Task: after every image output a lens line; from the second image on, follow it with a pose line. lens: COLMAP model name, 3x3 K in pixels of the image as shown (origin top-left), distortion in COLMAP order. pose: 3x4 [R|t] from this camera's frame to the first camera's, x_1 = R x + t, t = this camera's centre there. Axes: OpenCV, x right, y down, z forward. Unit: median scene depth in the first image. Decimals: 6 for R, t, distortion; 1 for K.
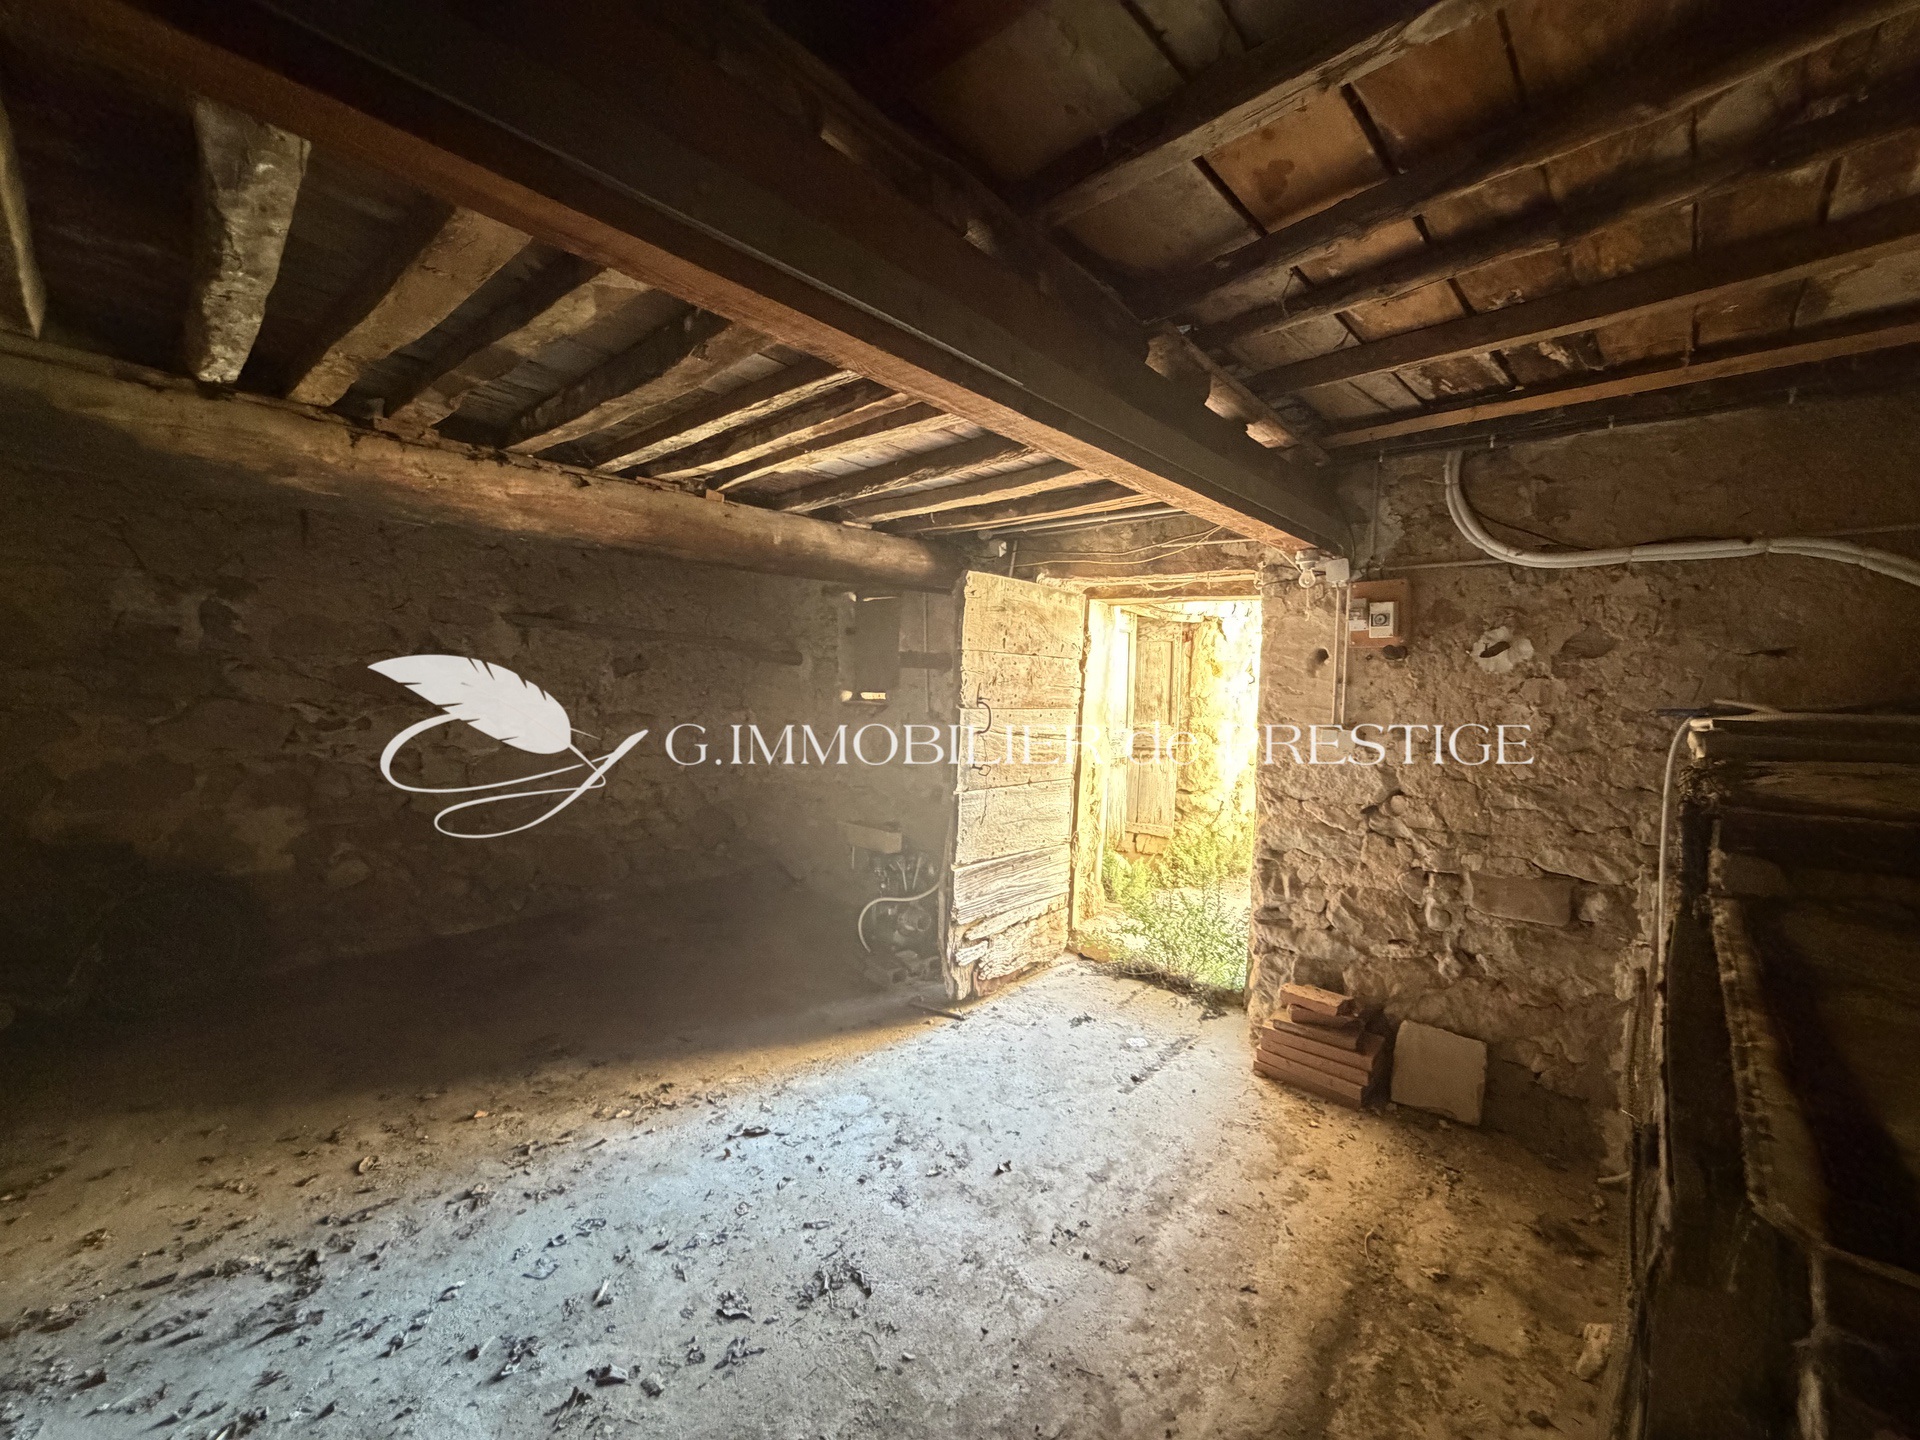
lens RADIAL K [[763.9, 0, 957.1], [0, 763.9, 718.6], [0, 0, 1]] dist [0.001652, -0.000690]
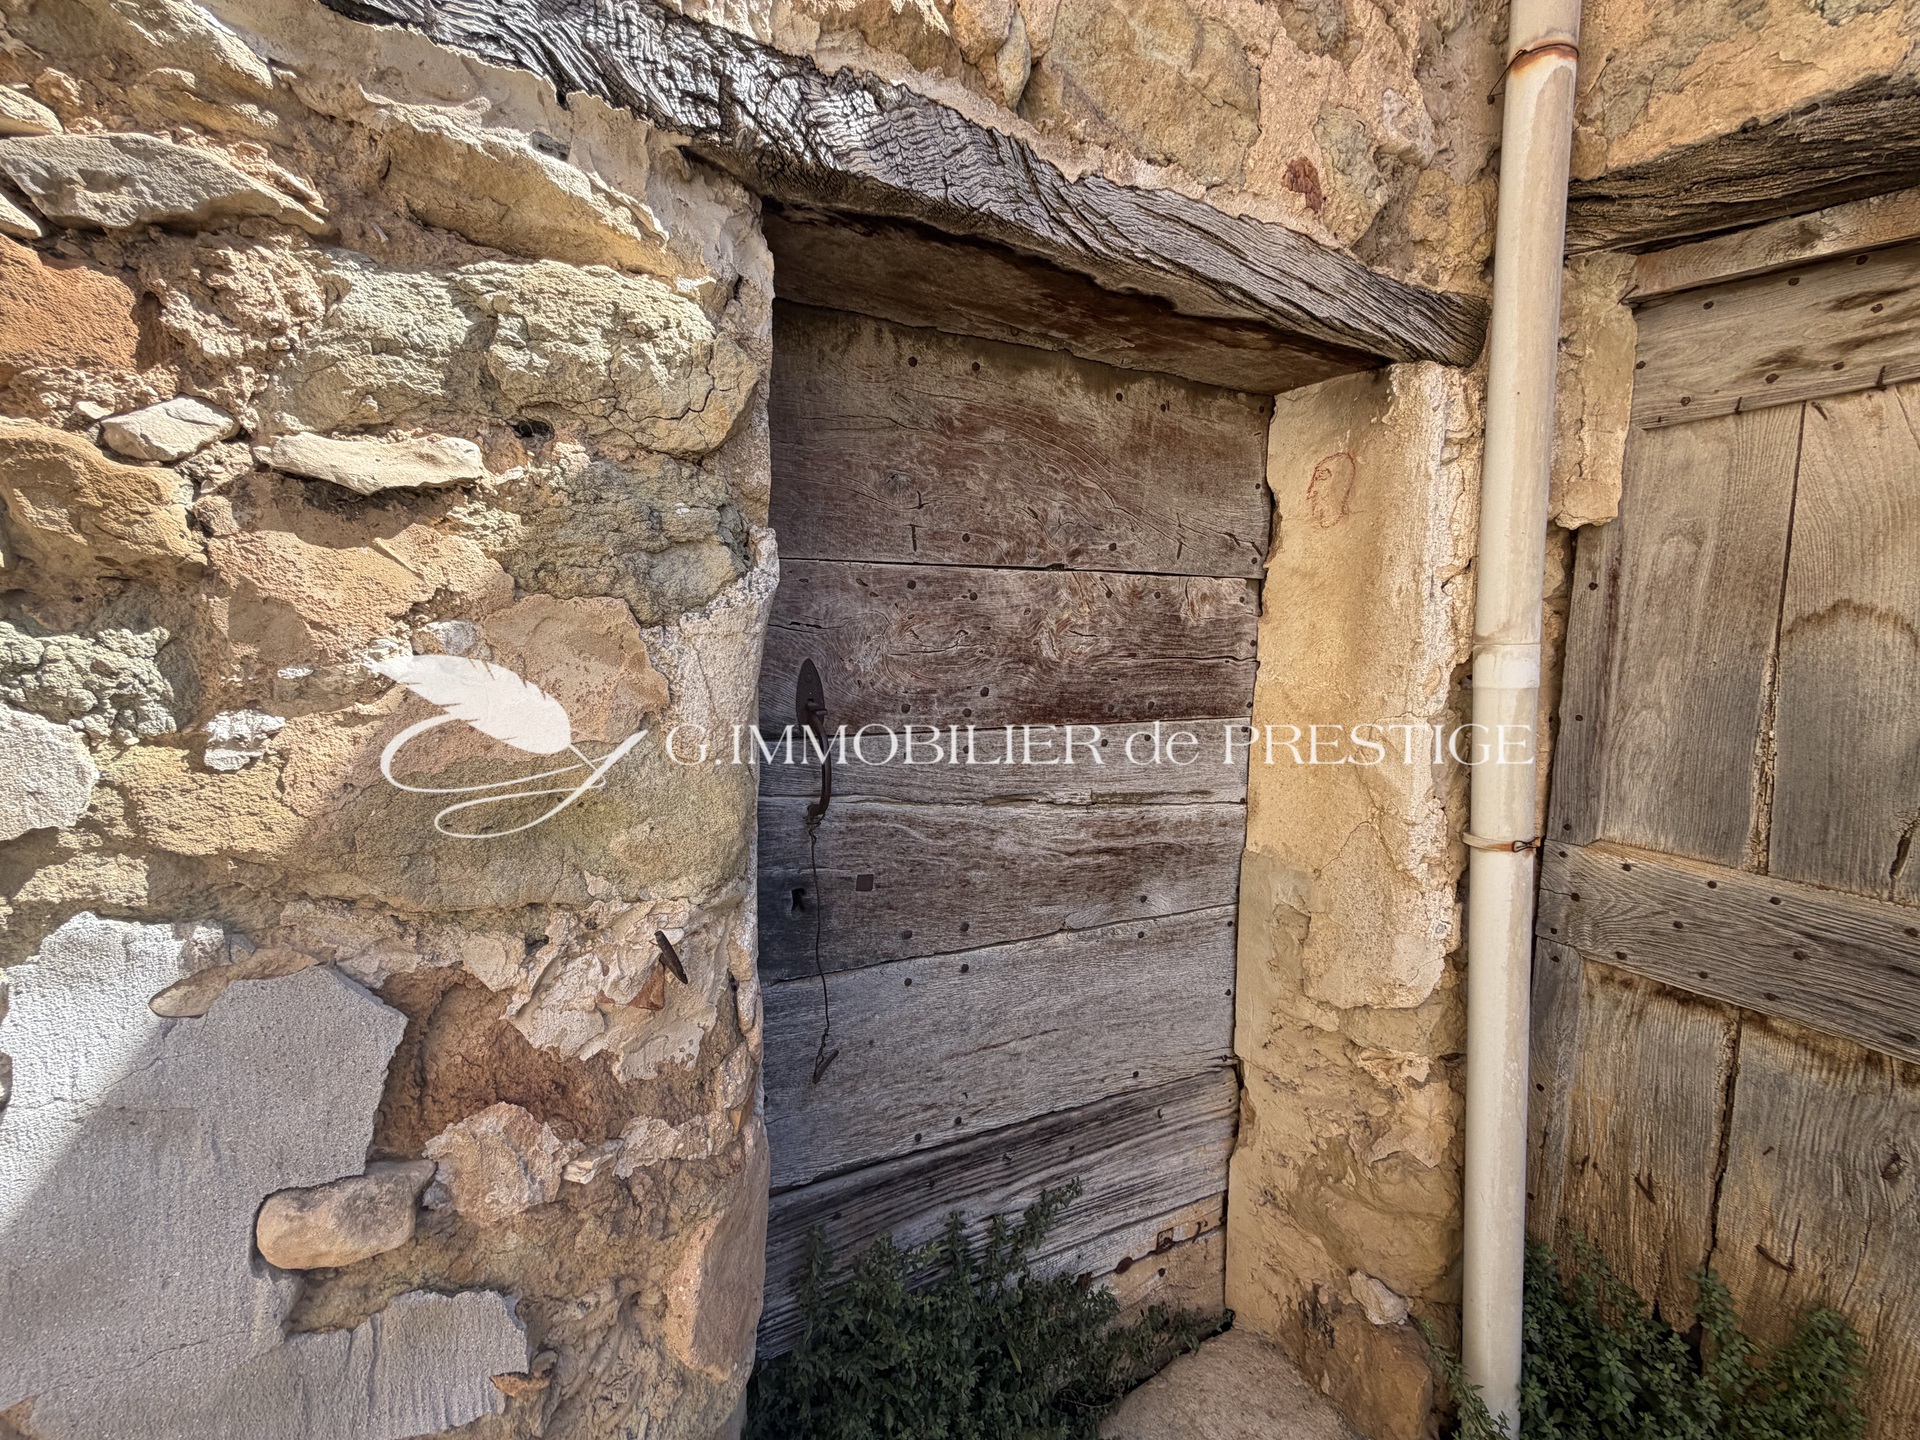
lens RADIAL K [[763.9, 0, 957.1], [0, 763.9, 718.6], [0, 0, 1]] dist [0.001652, -0.000690]
pose [[0.911337, 0.013752, -0.411431, 0.184192], [-0.005017, 0.999739, 0.022302, -0.021018], [0.411630, -0.018261, 0.911168, 0.623377]]
